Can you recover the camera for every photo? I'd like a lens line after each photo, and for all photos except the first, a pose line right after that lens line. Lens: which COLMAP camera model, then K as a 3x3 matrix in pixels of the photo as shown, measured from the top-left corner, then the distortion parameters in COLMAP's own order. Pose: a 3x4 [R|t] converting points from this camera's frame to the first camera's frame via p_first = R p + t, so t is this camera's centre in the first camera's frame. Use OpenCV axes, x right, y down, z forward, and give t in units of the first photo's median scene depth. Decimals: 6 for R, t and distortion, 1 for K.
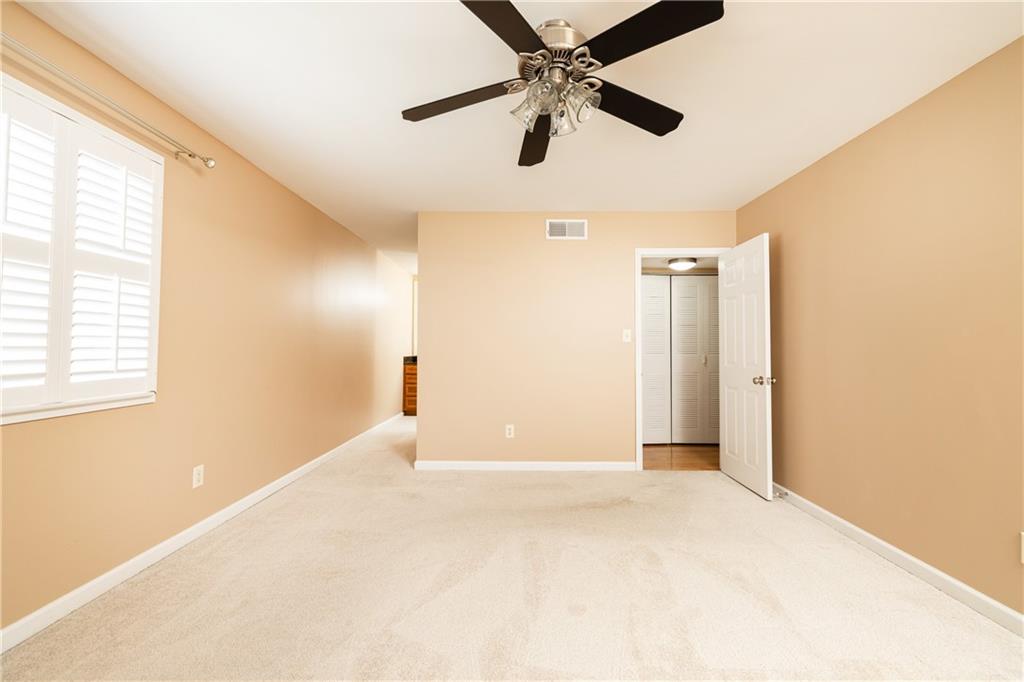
lens RADIAL K [[429.5, 0, 512.0], [0, 429.5, 341.0], [0, 0, 1]] dist [0.001144, 0.000403]
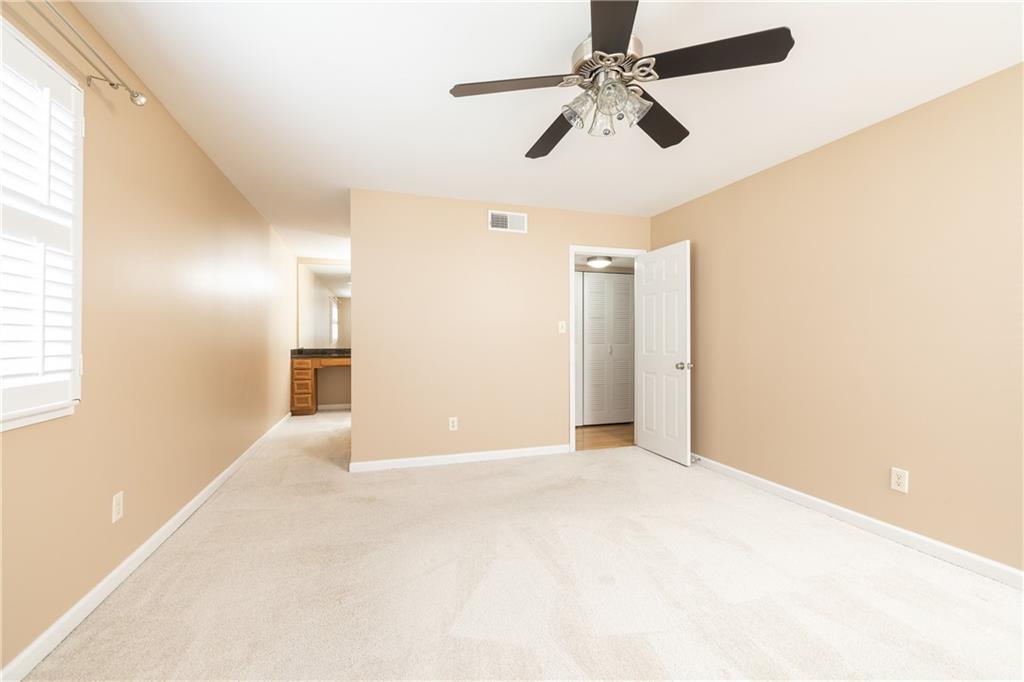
lens RADIAL K [[430.8, 0, 513.7], [0, 430.8, 344.1], [0, 0, 1]] dist [0.002276, -0.000047]
pose [[0.946810, -0.007856, 0.321698, -0.192421], [-0.001376, 0.999594, 0.028460, -0.000522], [-0.321791, -0.027389, 0.946415, 0.027442]]
